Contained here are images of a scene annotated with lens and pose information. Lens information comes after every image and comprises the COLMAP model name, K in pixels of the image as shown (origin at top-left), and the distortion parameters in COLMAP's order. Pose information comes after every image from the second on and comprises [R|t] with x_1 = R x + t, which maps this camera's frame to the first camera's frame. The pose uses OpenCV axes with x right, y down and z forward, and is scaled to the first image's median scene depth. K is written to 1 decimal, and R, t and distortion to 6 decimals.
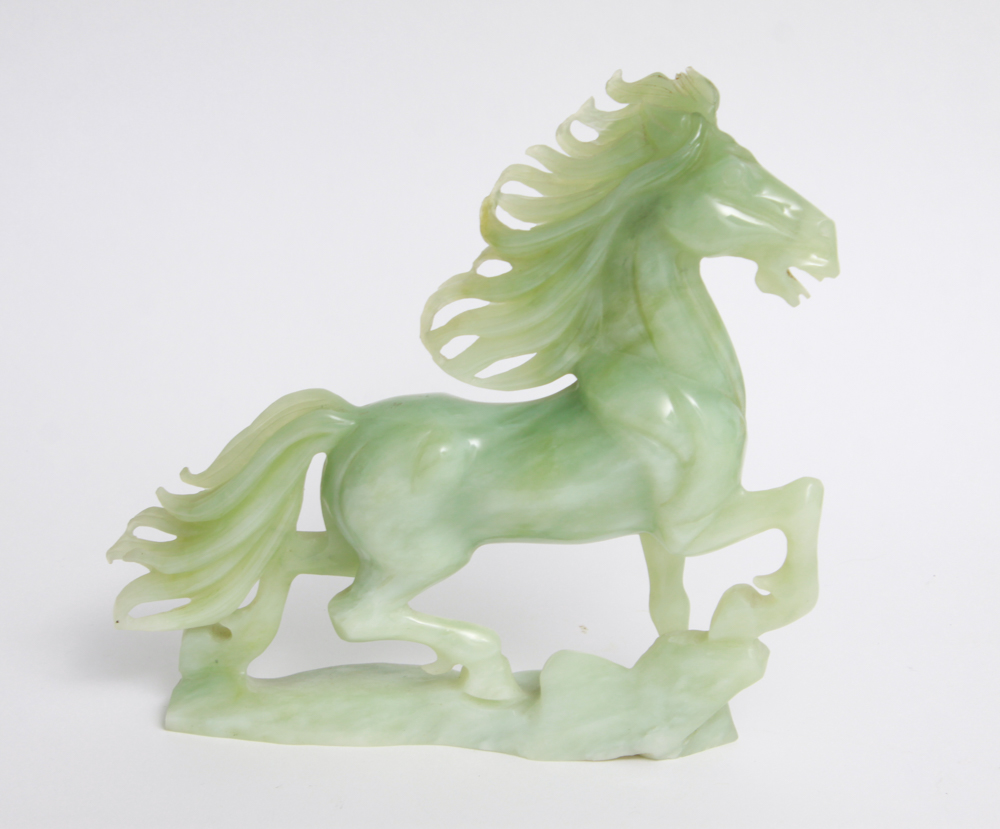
lens RADIAL K [[2884.7, 0, 499.4], [0, 2884.7, 407.8], [0, 0, 1]] dist [0.082128, 0.000000]
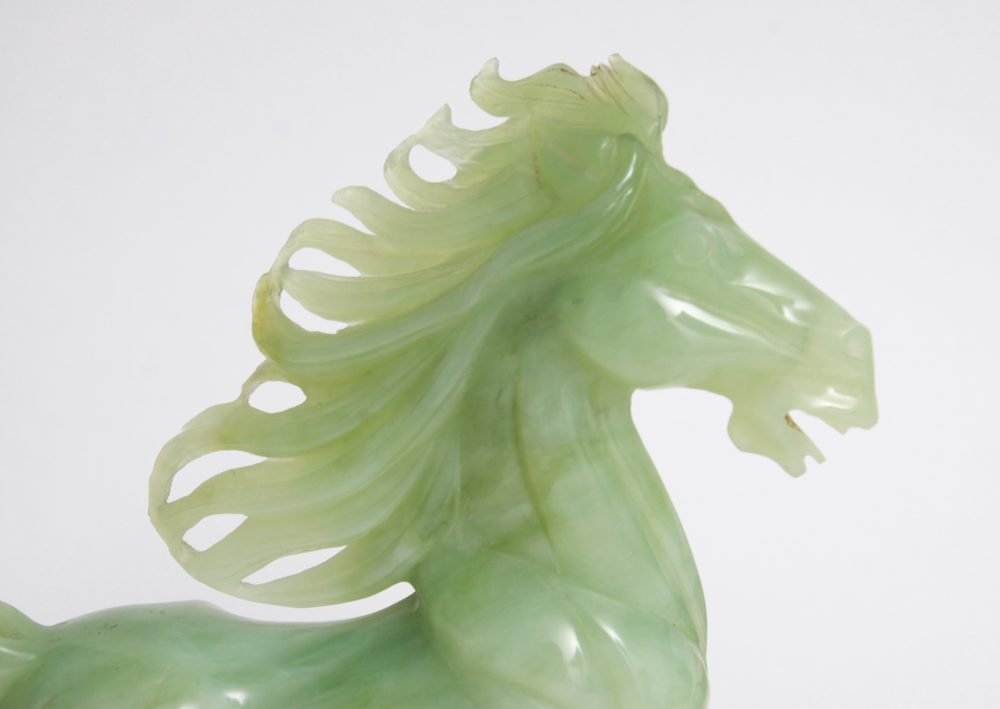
lens RADIAL K [[2636.5, 0, 502.3], [0, 2636.5, 358.2], [0, 0, 1]] dist [0.075888, 0.000000]
pose [[0.999535, 0.010058, 0.028791, 0.028641], [-0.009559, 0.999803, -0.017412, -0.048064], [-0.028960, 0.017129, 0.999434, 0.474817]]
